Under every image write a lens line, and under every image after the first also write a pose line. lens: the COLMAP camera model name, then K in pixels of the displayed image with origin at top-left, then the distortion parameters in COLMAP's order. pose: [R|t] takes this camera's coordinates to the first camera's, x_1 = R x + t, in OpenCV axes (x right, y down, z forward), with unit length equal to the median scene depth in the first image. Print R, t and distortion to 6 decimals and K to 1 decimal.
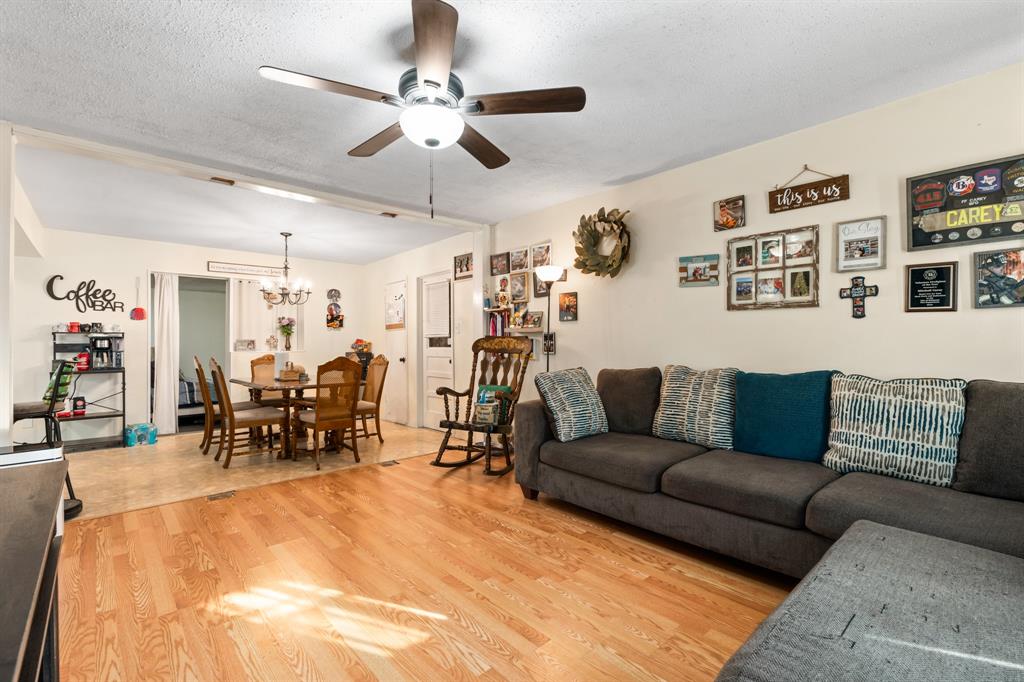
lens RADIAL K [[459.2, 0, 510.9], [0, 459.2, 339.5], [0, 0, 1]] dist [-0.003488, 0.000097]
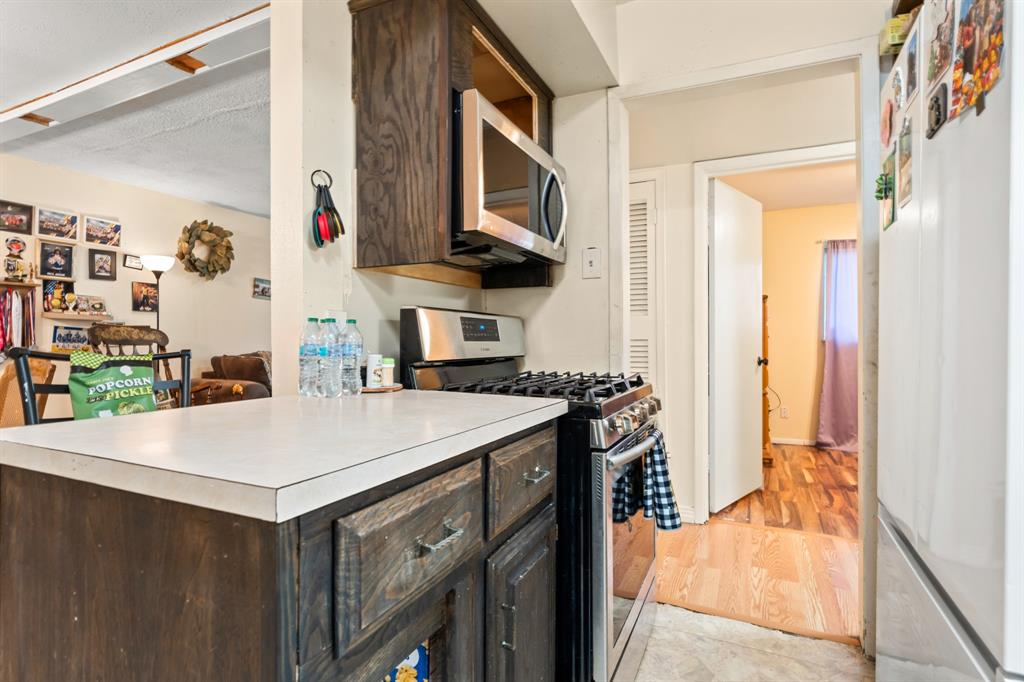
lens RADIAL K [[520.1, 0, 512.0], [0, 520.1, 341.0], [0, 0, 1]] dist [0.000401, -0.000052]
pose [[-0.384874, 0.008518, 0.922930, -1.765264], [-0.001544, 0.999950, -0.009873, 0.046663], [-0.922968, -0.005225, -0.384842, 1.049378]]
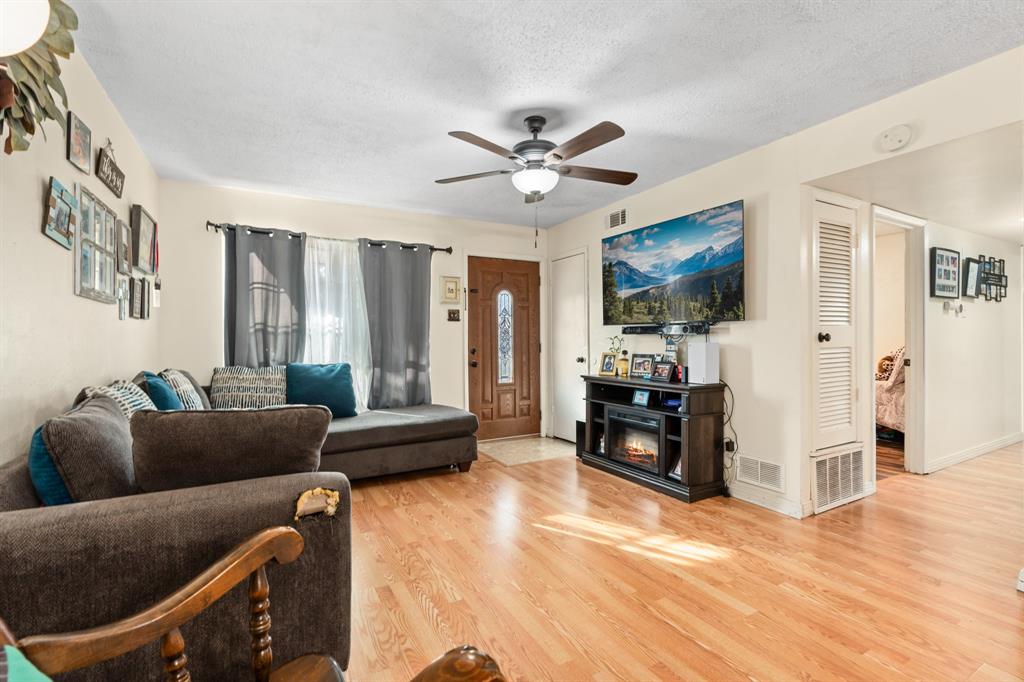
lens RADIAL K [[459.2, 0, 510.9], [0, 459.2, 339.5], [0, 0, 1]] dist [-0.003488, 0.000097]
pose [[-0.973443, 0.012496, 0.228587, -0.284985], [0.012162, 0.999922, -0.002868, 0.008686], [-0.228605, -0.000012, -0.973519, 1.638390]]
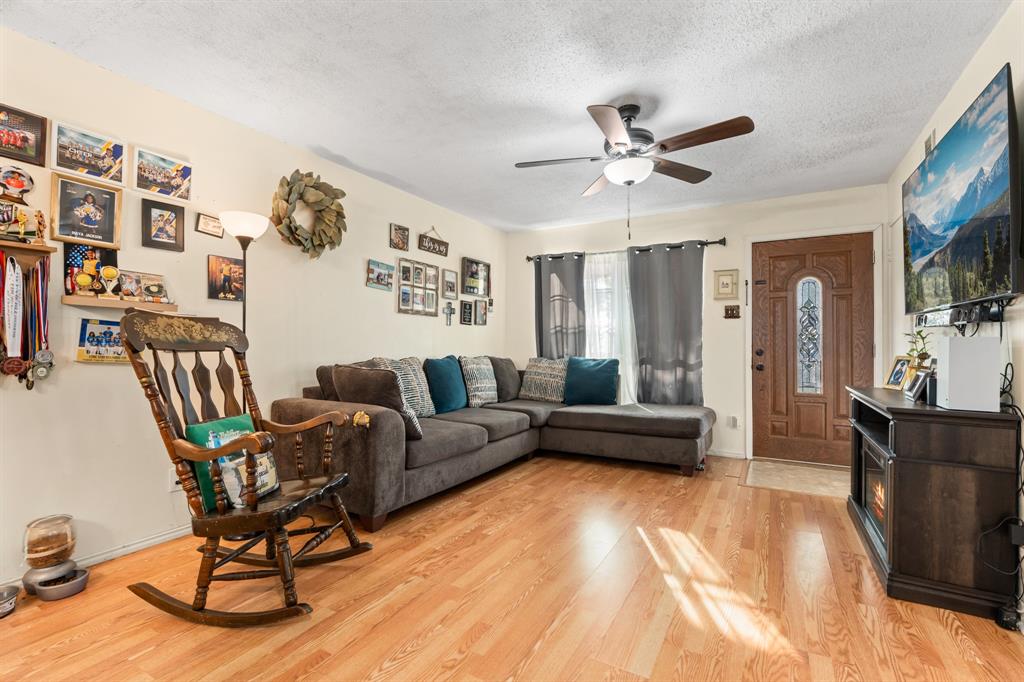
lens RADIAL K [[459.2, 0, 510.9], [0, 459.2, 339.5], [0, 0, 1]] dist [-0.003488, 0.000097]
pose [[-0.310888, 0.018516, 0.950266, -0.924137], [-0.005207, 0.999762, -0.021184, 0.041012], [-0.950432, -0.011534, -0.310718, 1.211990]]
